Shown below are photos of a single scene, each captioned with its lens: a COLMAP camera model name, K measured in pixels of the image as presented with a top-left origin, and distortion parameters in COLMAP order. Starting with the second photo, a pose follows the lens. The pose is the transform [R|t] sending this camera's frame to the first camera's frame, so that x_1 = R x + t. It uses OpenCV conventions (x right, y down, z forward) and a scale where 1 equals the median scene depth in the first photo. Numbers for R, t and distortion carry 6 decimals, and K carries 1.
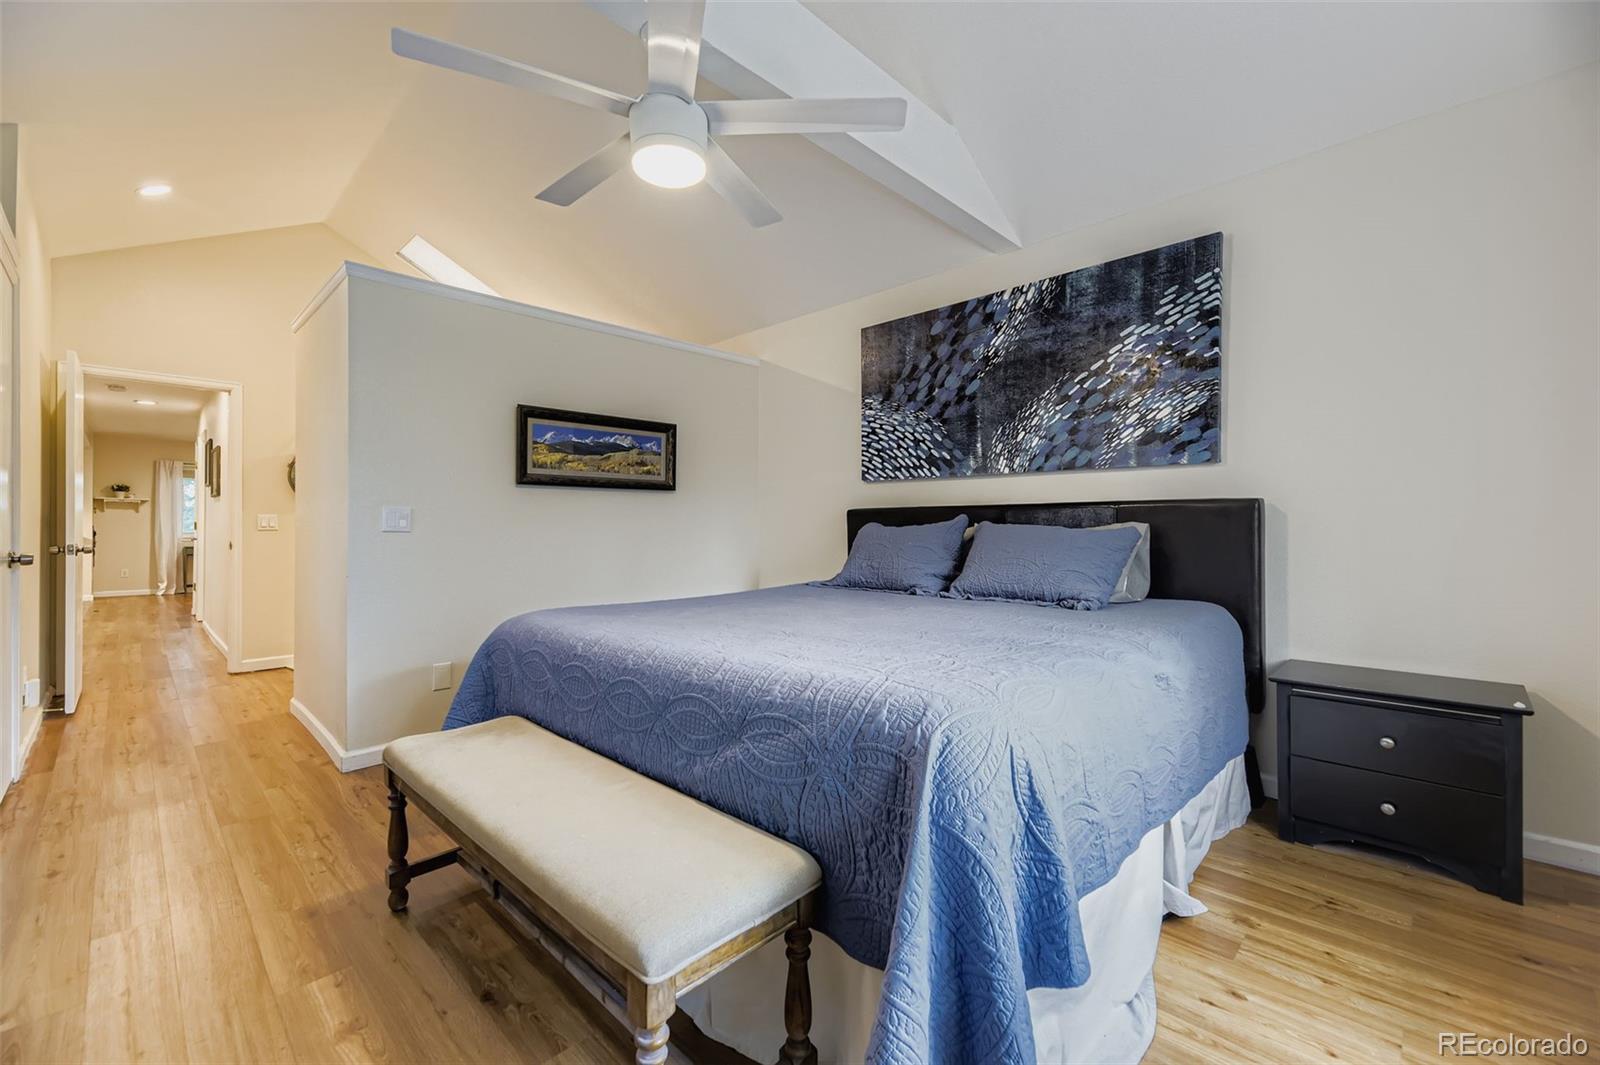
lens RADIAL K [[652.6, 0, 797.9], [0, 652.6, 546.8], [0, 0, 1]] dist [0.019192, -0.006900]
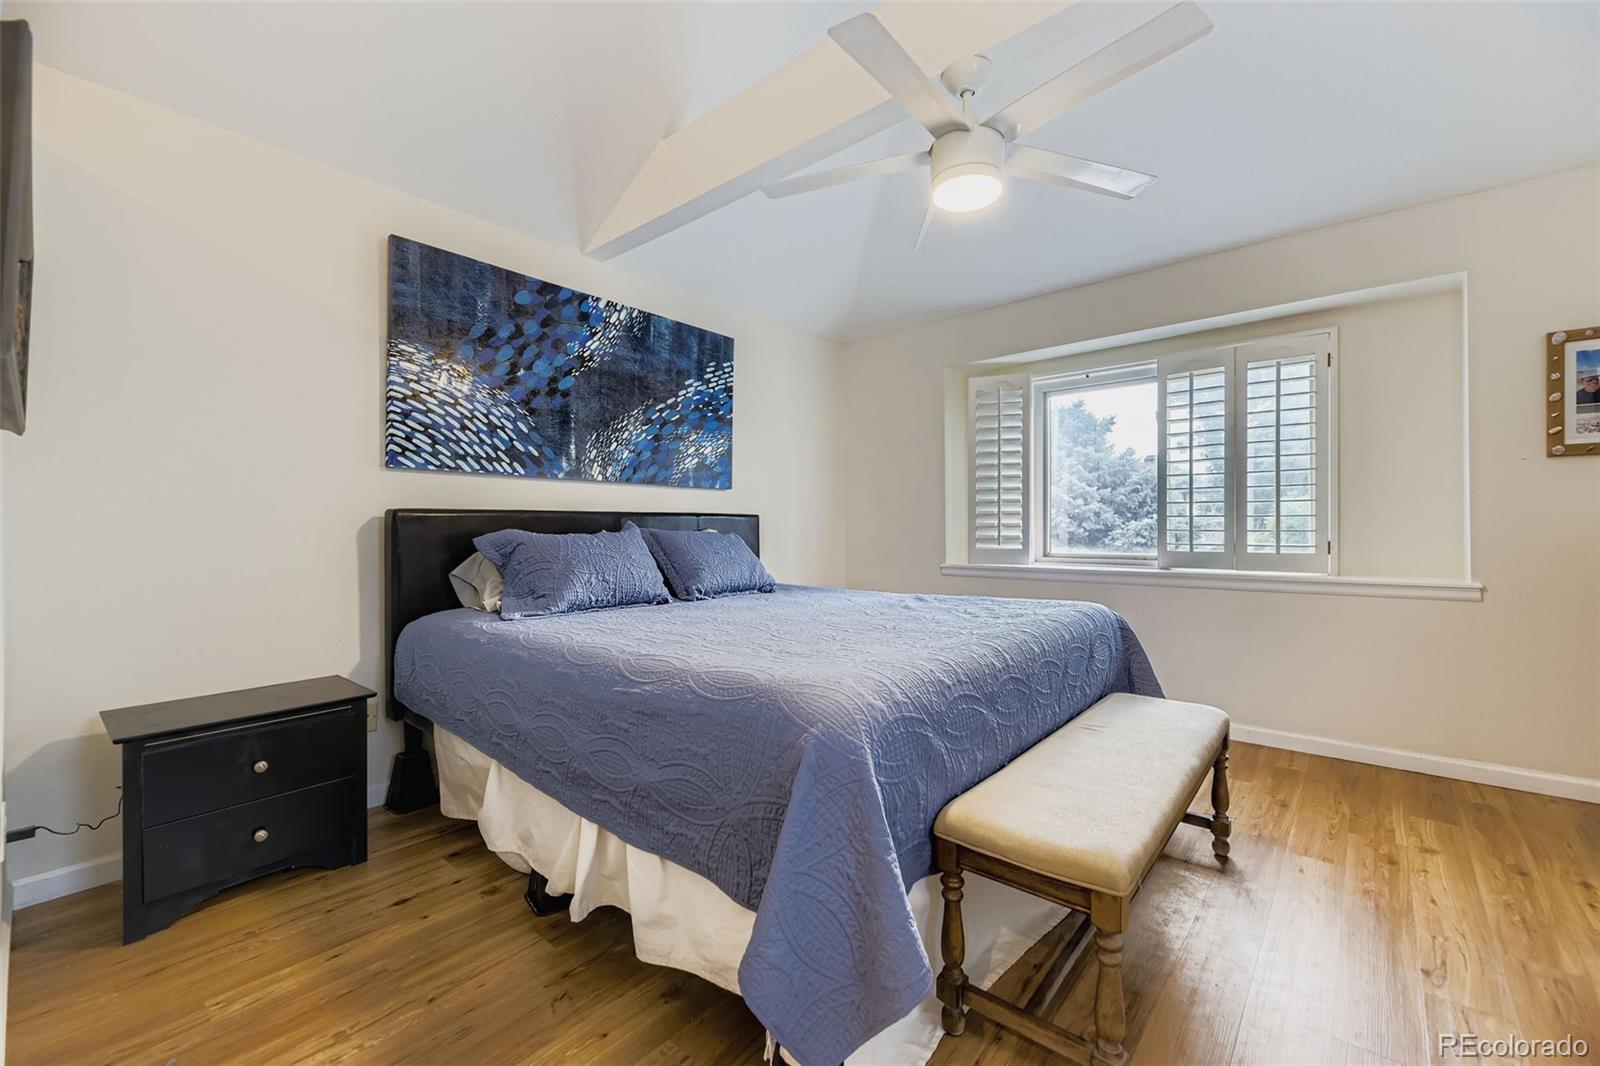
lens RADIAL K [[652.6, 0, 797.9], [0, 652.6, 547.3], [0, 0, 1]] dist [0.019192, -0.006900]
pose [[-0.066492, -0.029463, 0.997352, -0.687182], [0.035975, 0.998843, 0.031906, -0.030014], [-0.997138, 0.038001, -0.065355, 0.747096]]
